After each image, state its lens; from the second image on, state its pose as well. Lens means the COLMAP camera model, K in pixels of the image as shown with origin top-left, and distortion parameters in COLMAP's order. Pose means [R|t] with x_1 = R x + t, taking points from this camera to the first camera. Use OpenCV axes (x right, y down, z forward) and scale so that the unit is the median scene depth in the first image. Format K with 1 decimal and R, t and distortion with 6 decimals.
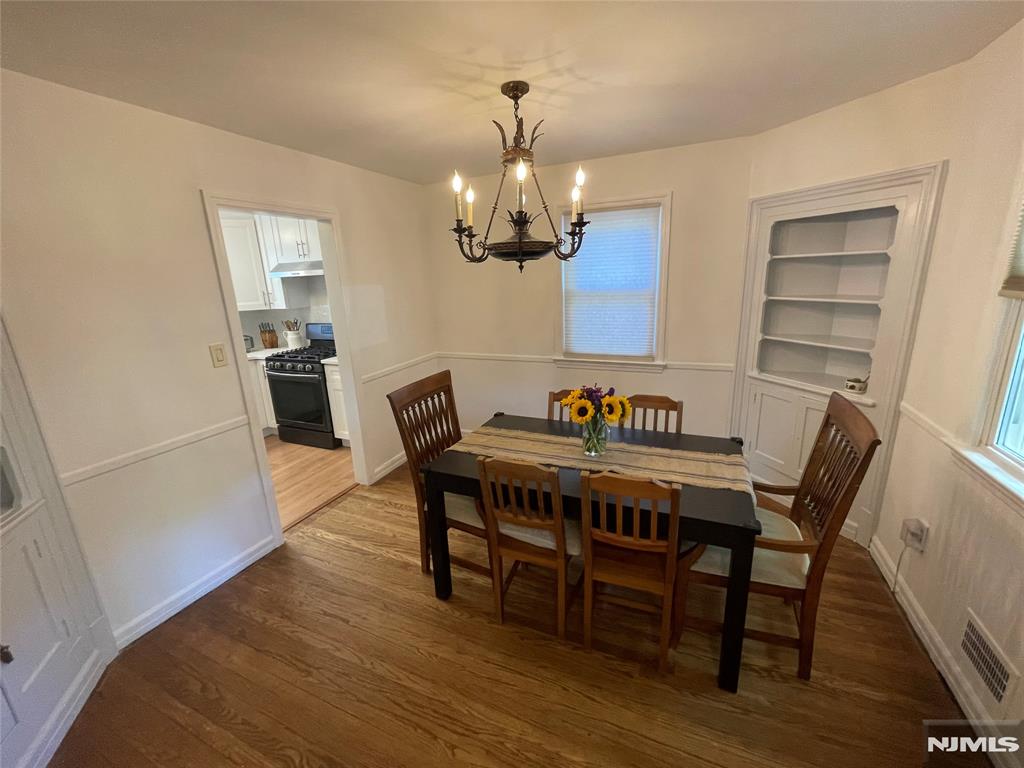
lens RADIAL K [[416.8, 0, 516.1], [0, 416.8, 378.8], [0, 0, 1]] dist [-0.001764, -0.000135]
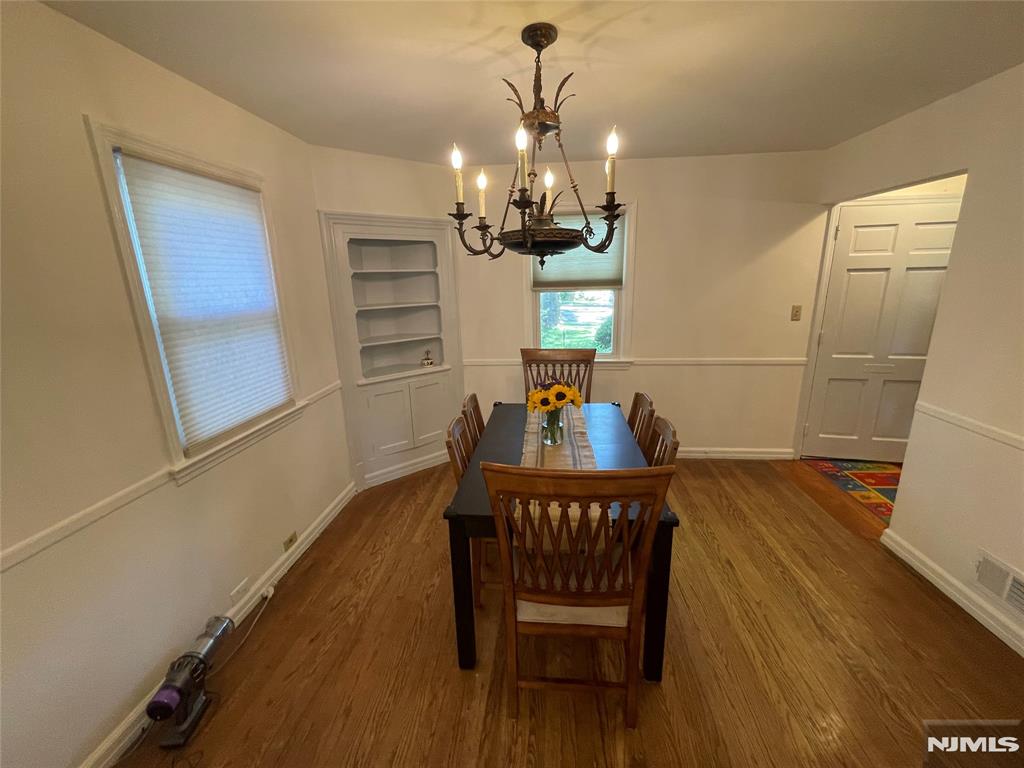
lens RADIAL K [[416.8, 0, 513.2], [0, 416.8, 379.2], [0, 0, 1]] dist [-0.001764, -0.000135]
pose [[-0.309350, -0.186735, 0.932434, -0.509936], [0.270848, 0.922616, 0.274627, -0.197670], [-0.911561, 0.337504, -0.234835, 0.878456]]
